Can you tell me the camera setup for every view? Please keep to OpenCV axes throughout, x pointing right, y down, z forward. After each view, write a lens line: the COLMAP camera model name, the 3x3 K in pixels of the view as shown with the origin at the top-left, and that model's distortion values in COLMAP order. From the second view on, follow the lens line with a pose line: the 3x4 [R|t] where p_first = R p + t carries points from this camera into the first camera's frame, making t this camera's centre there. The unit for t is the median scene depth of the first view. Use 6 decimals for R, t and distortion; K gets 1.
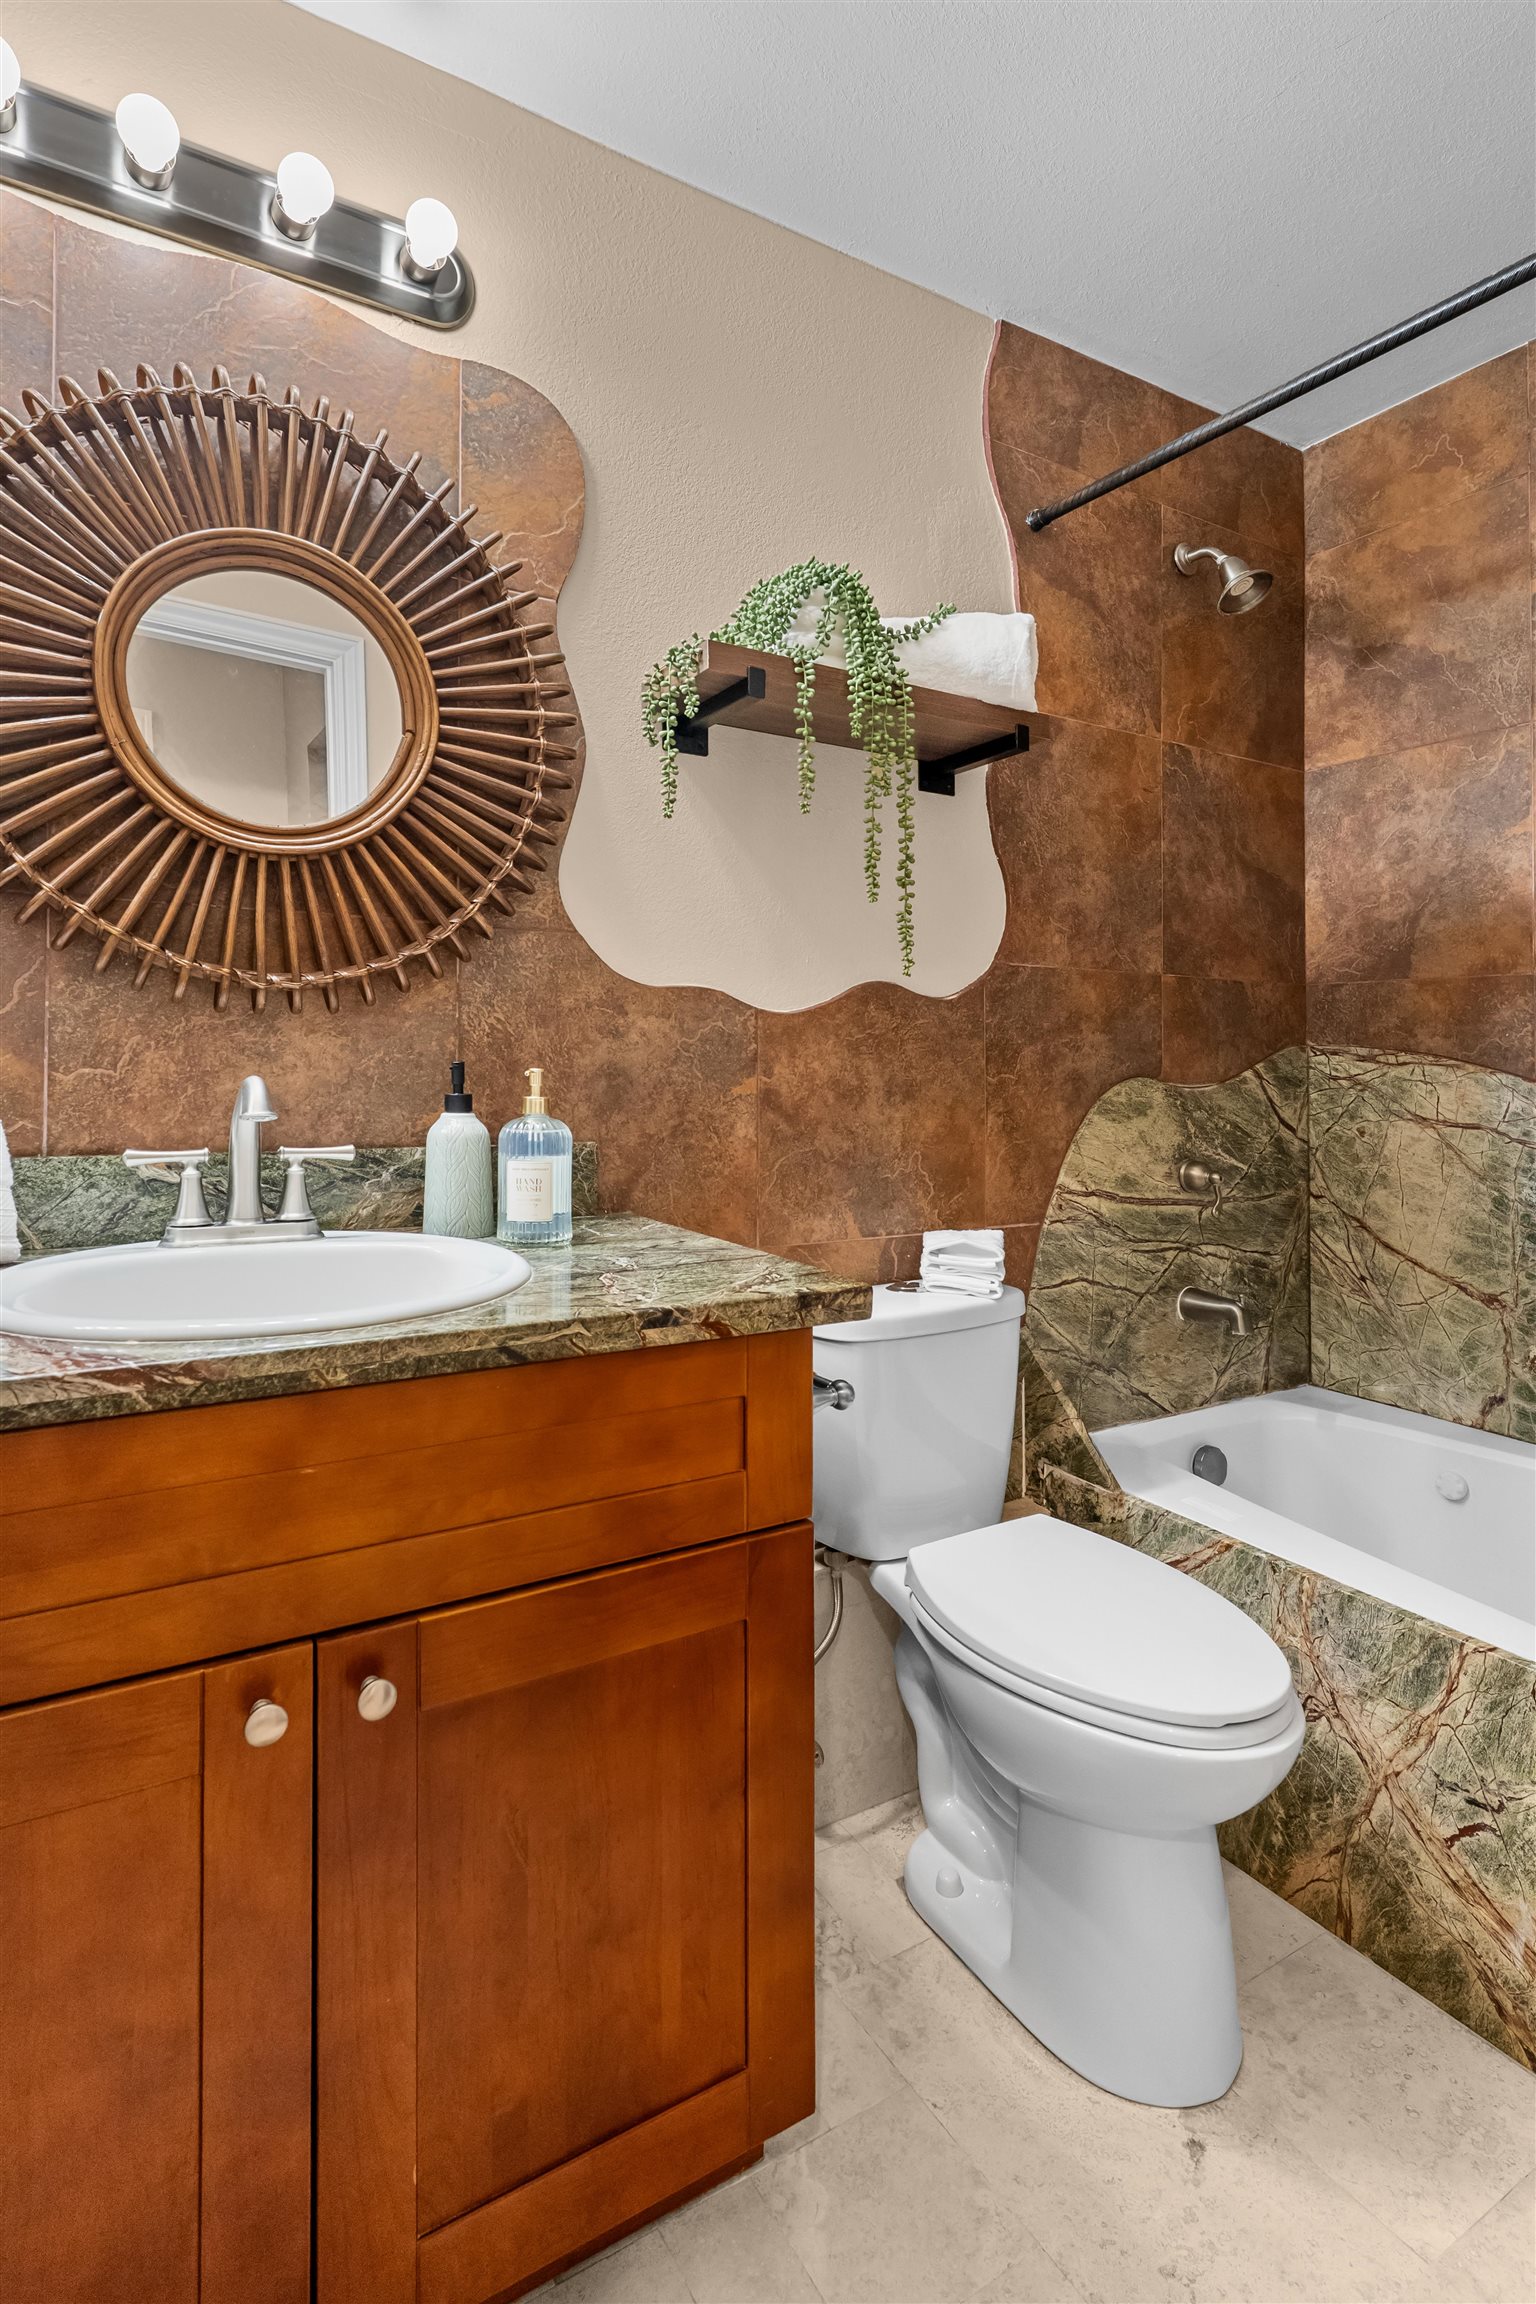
lens RADIAL K [[1211.8, 0, 774.5], [0, 1211.8, 1030.8], [0, 0, 1]] dist [0.000583, 0.000223]
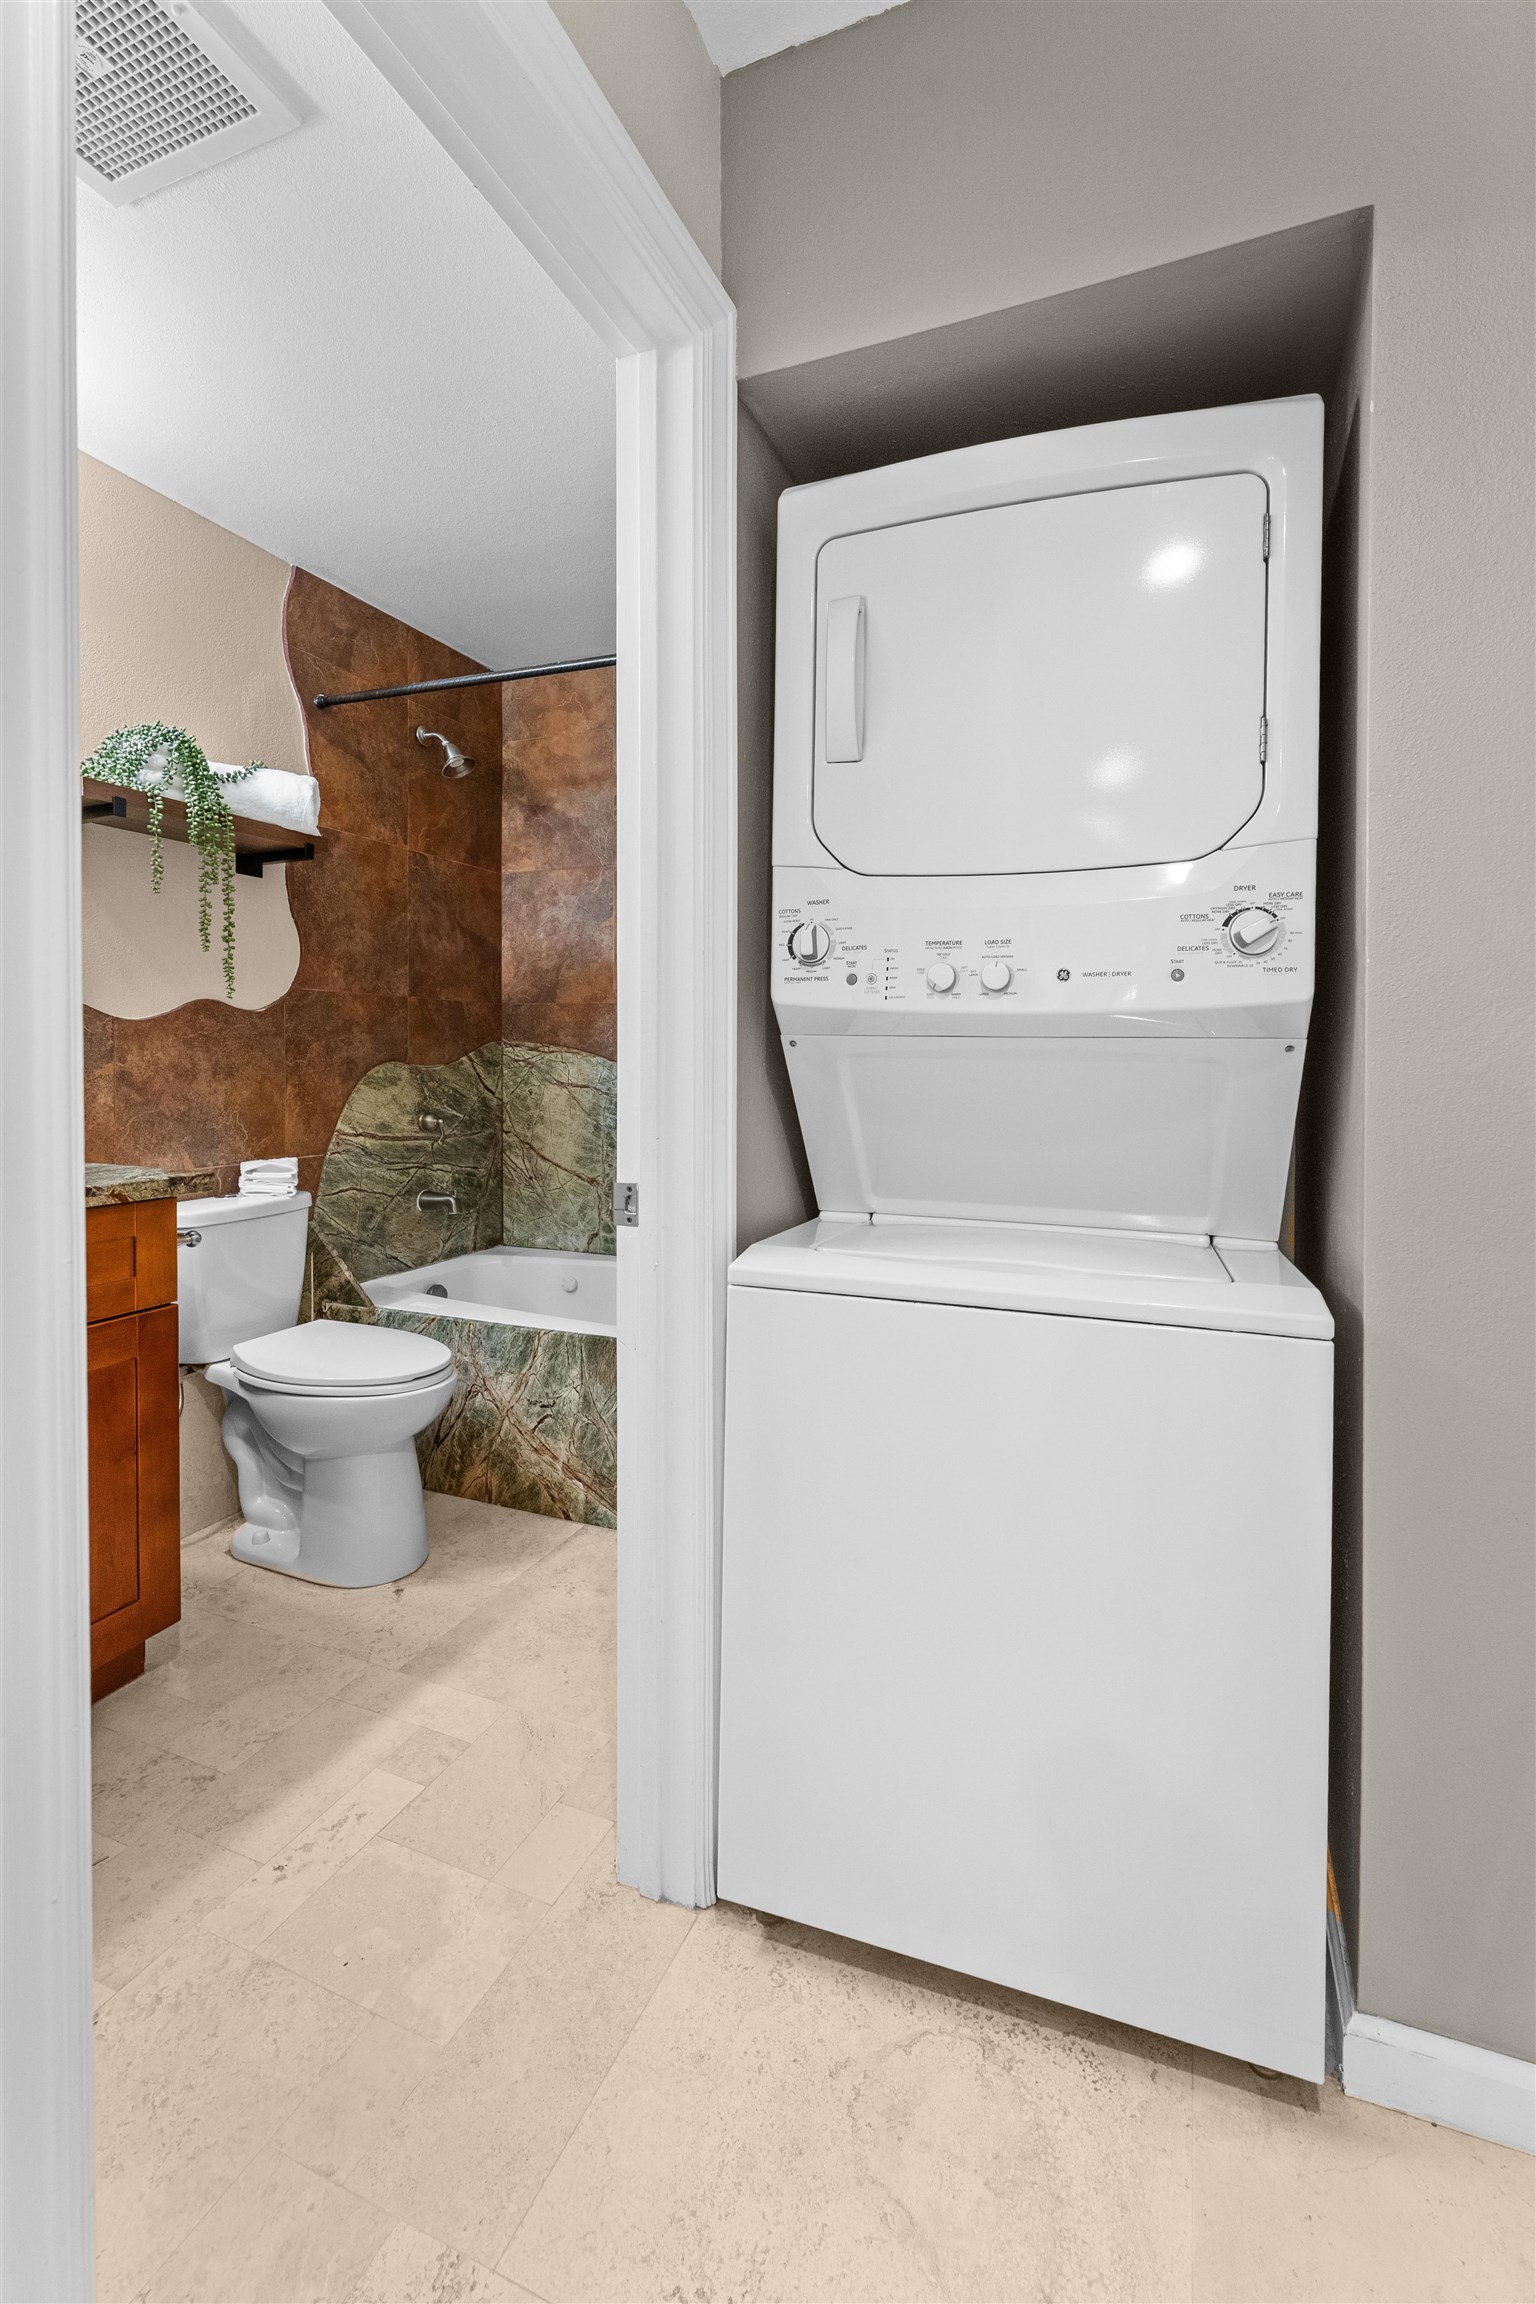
lens RADIAL K [[991.5, 0, 784.9], [0, 991.5, 1051.1], [0, 0, 1]] dist [0.001498, -0.000126]
pose [[0.805930, -0.005411, 0.591987, -0.058897], [-0.008823, 0.999737, 0.021149, -0.007641], [-0.591945, -0.022268, 0.805670, -0.381585]]
